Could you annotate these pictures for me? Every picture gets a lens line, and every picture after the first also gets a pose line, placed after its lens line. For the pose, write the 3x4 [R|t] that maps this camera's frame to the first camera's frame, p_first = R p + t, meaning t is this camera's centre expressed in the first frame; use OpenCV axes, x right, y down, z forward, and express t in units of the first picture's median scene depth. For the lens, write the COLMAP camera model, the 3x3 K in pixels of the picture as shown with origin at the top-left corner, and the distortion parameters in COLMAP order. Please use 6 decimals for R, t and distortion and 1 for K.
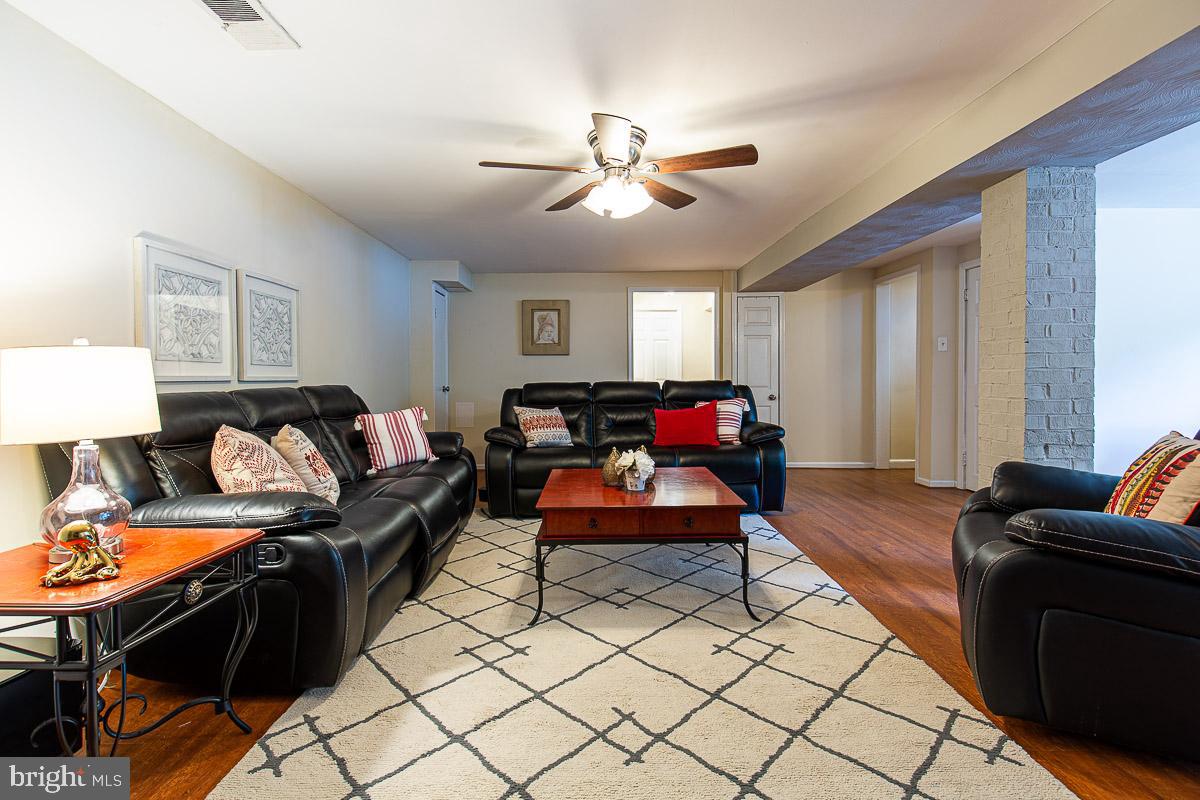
lens RADIAL K [[548.3, 0, 595.6], [0, 548.3, 379.6], [0, 0, 1]] dist [0.007095, -0.002836]
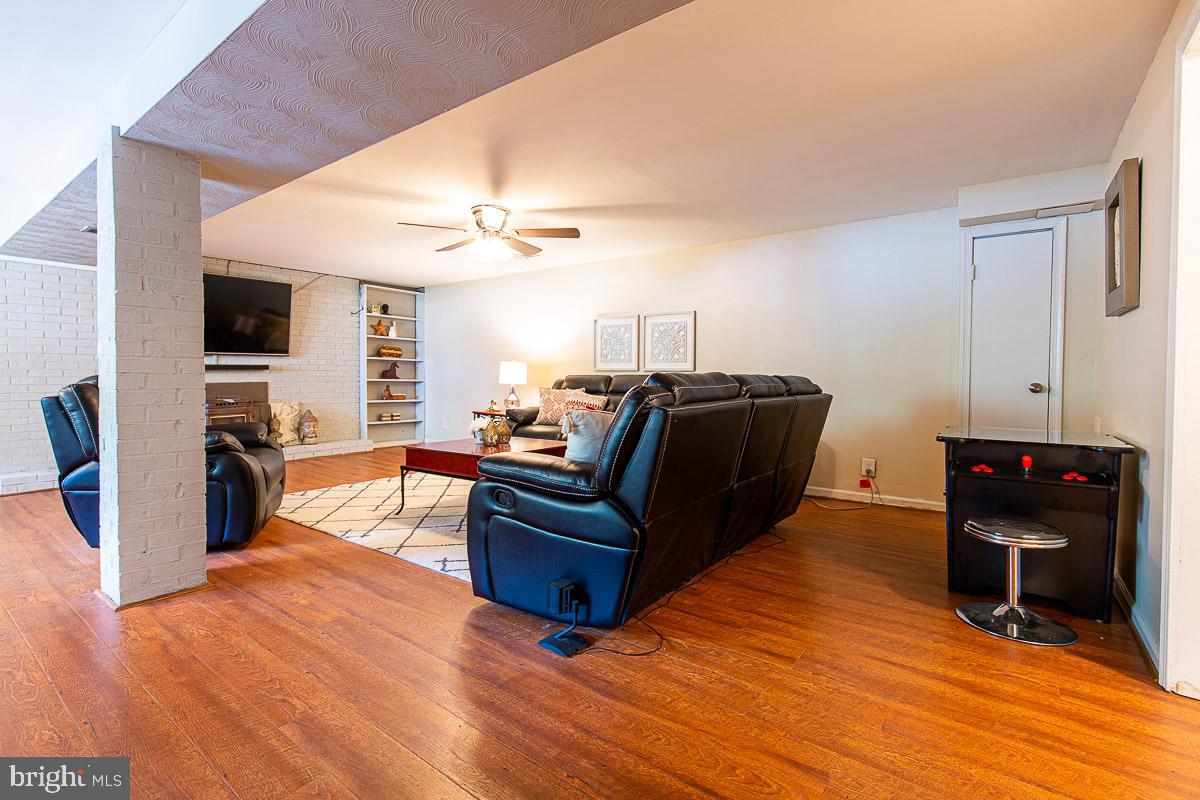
lens RADIAL K [[548.3, 0, 595.6], [0, 548.3, 379.6], [0, 0, 1]] dist [0.007095, -0.002836]
pose [[-0.608085, 0.014142, -0.793746, 1.058109], [-0.003072, 0.999792, 0.020166, -0.005227], [0.793866, 0.014701, -0.607915, 2.127429]]
